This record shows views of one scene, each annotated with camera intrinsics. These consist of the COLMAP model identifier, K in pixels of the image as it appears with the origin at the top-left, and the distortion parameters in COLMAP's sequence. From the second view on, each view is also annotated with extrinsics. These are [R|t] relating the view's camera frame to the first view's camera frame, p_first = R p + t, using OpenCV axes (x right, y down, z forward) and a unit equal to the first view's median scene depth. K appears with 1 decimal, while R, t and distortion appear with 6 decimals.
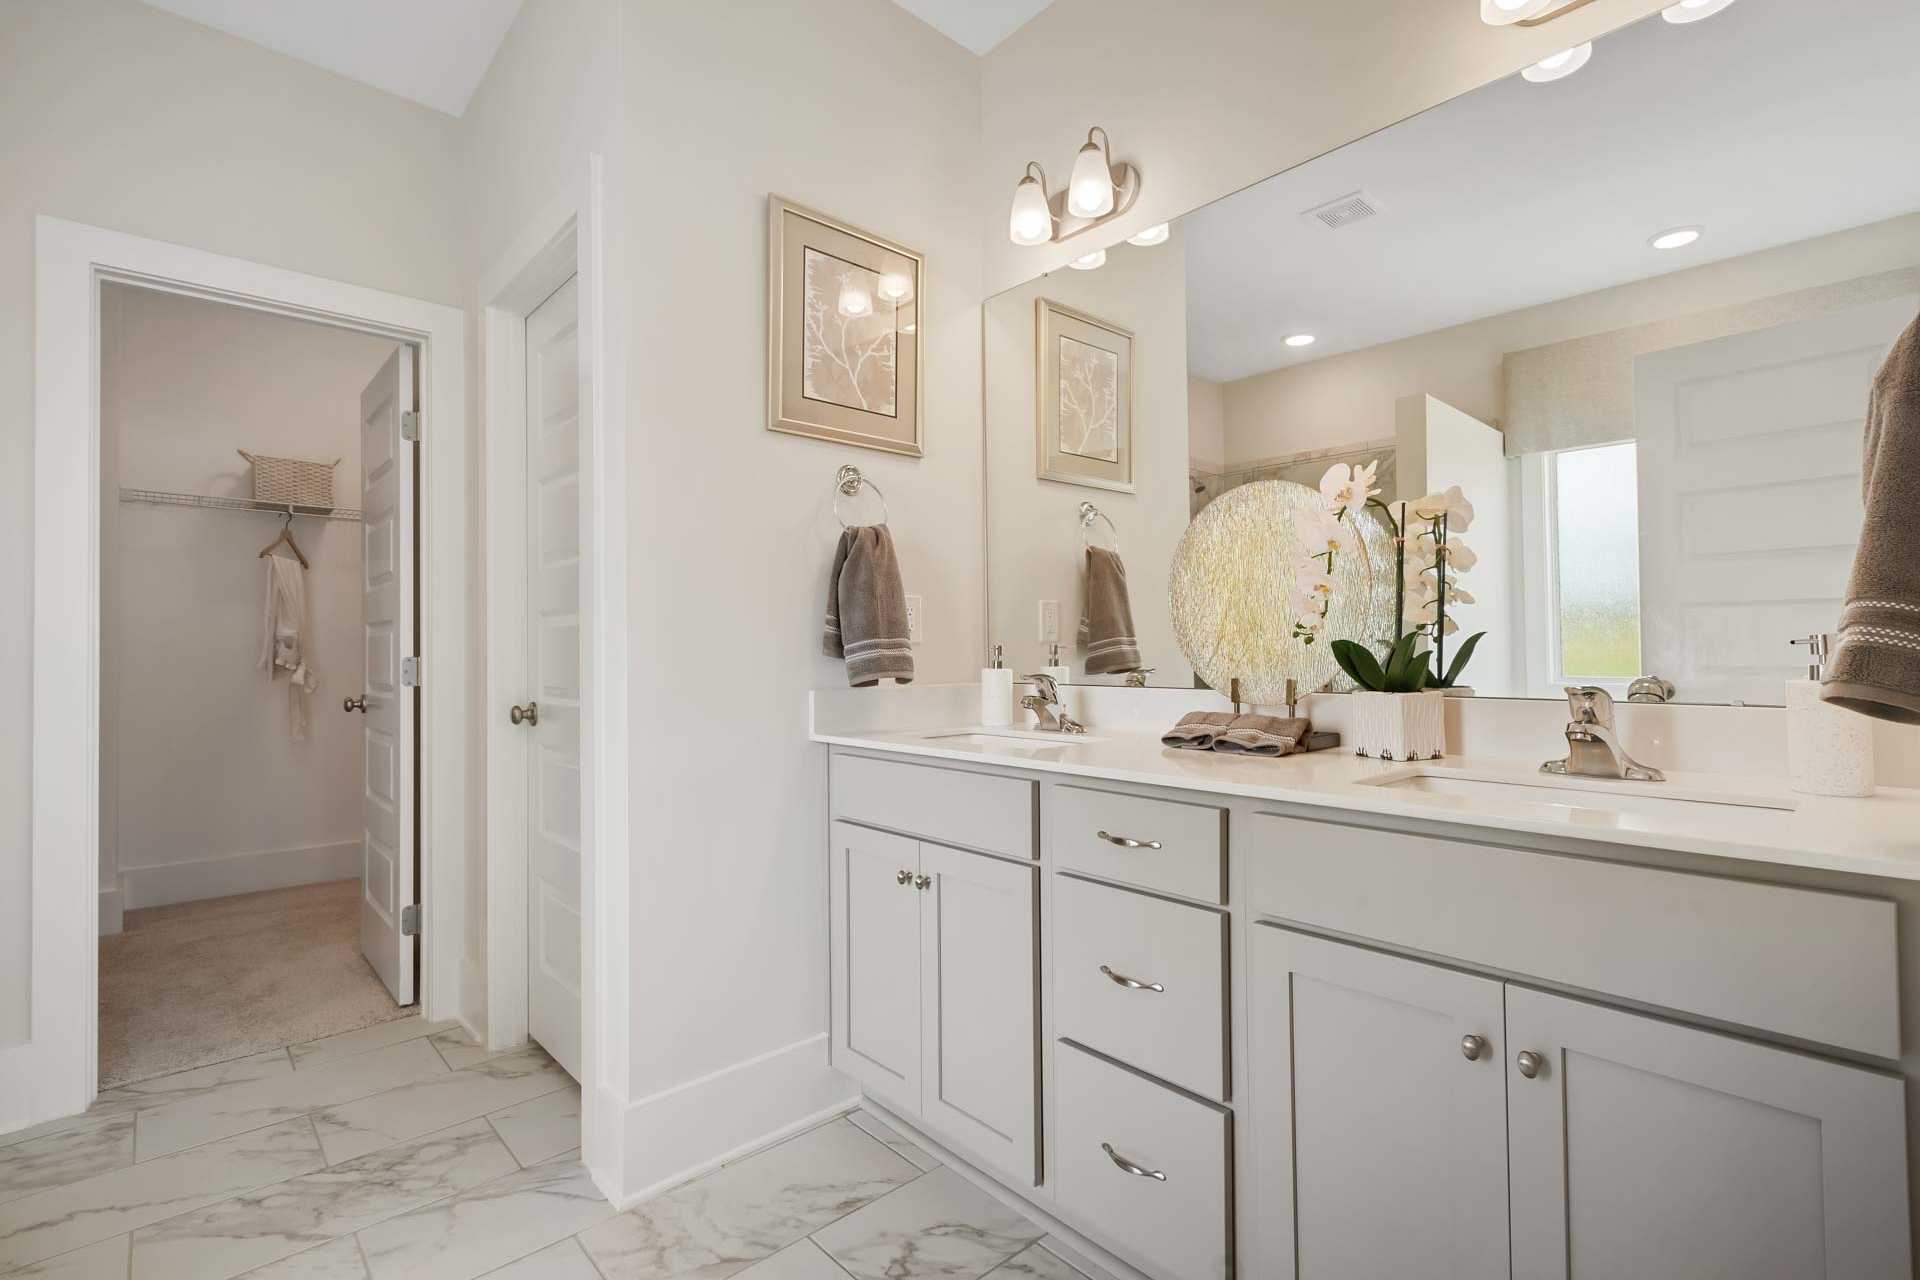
lens RADIAL K [[862.8, 0, 960.5], [0, 862.8, 644.5], [0, 0, 1]] dist [0.001049, 0.000206]
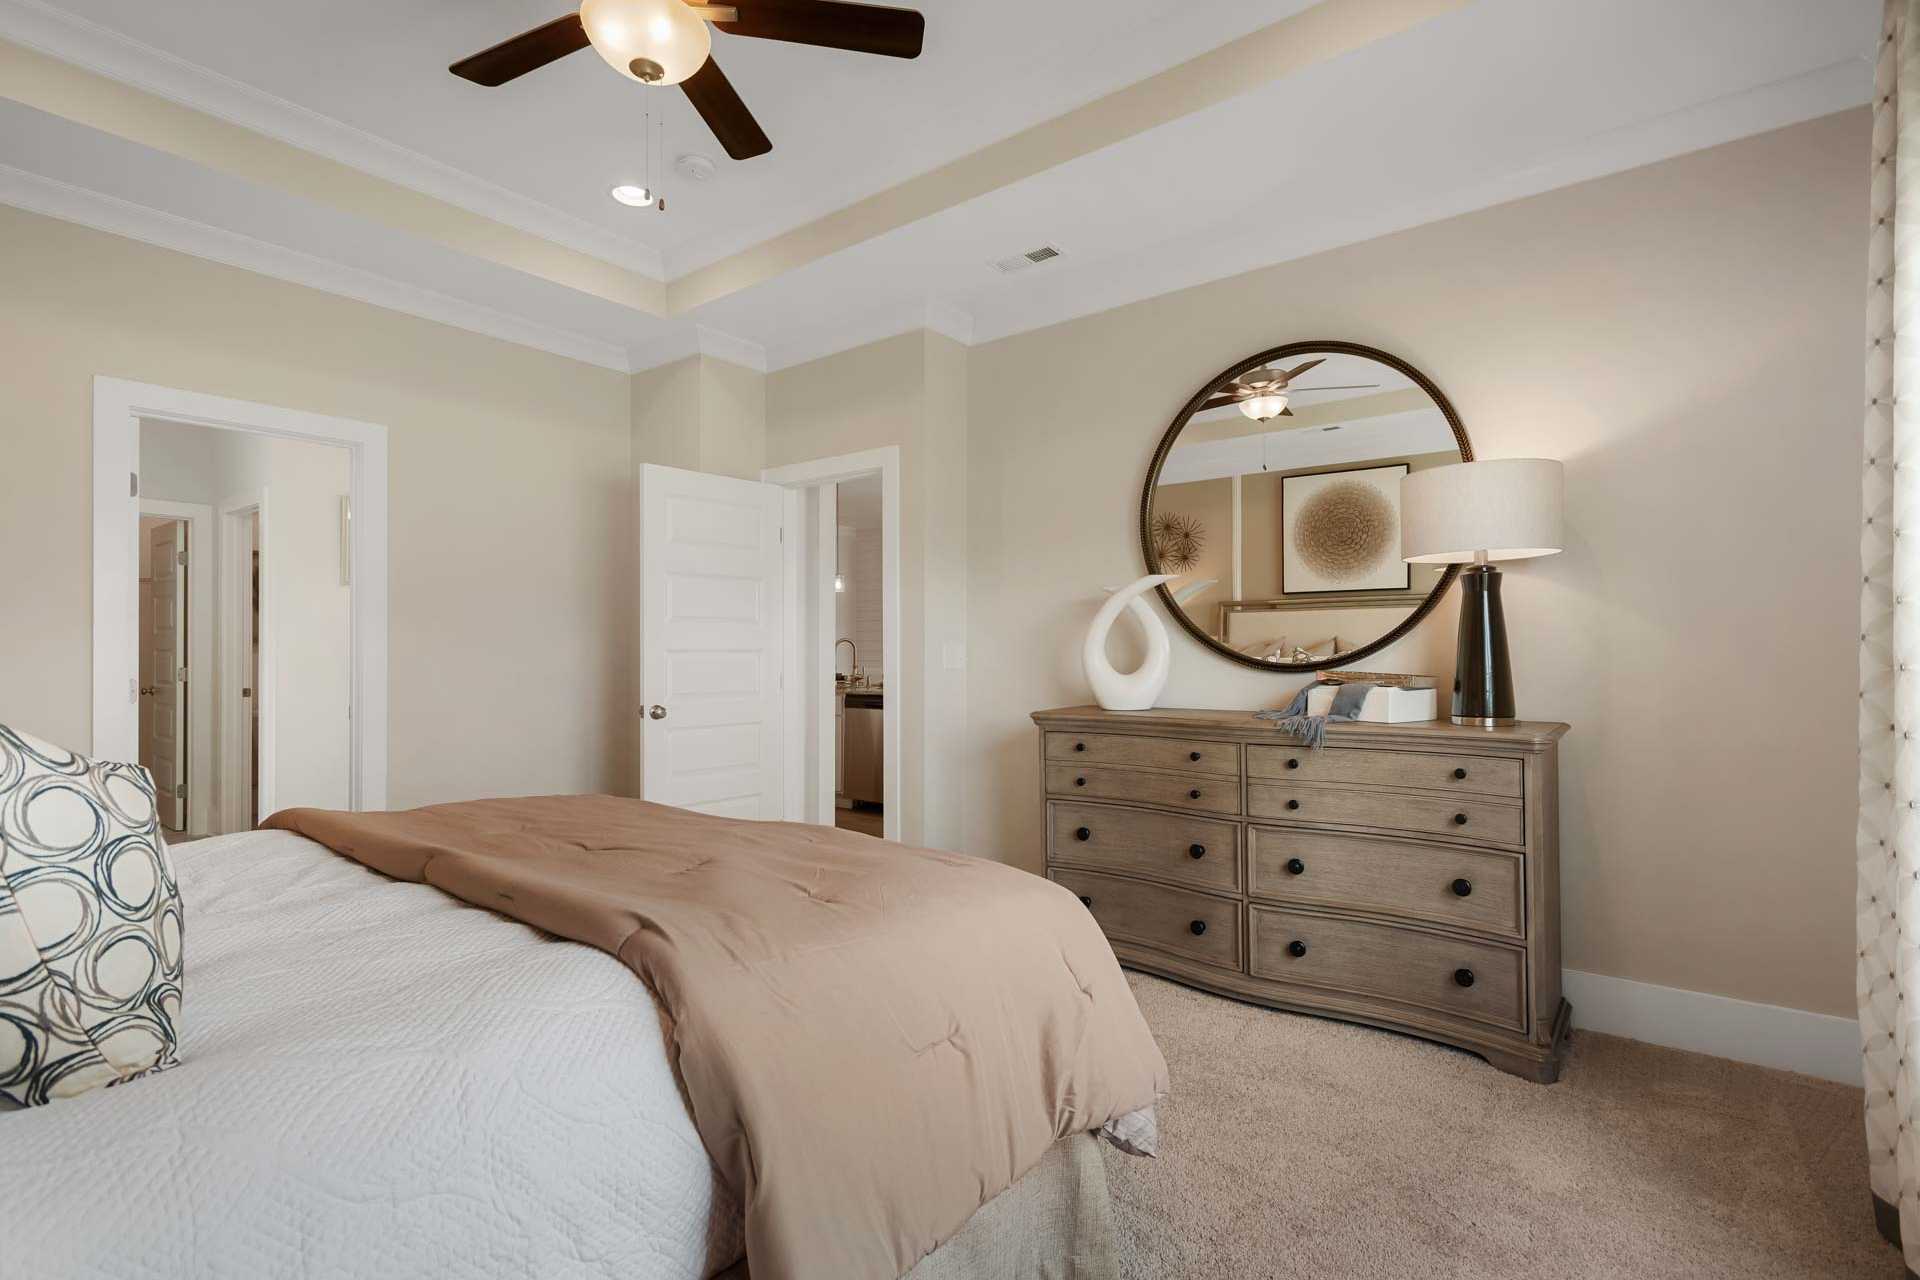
lens RADIAL K [[862.8, 0, 956.0], [0, 862.8, 637.6], [0, 0, 1]] dist [0.001049, 0.000206]
pose [[0.983154, 0.001781, 0.182773, 0.916376], [-0.000975, 0.999989, -0.004501, -0.055214], [-0.182779, 0.004246, 0.983145, -1.558147]]
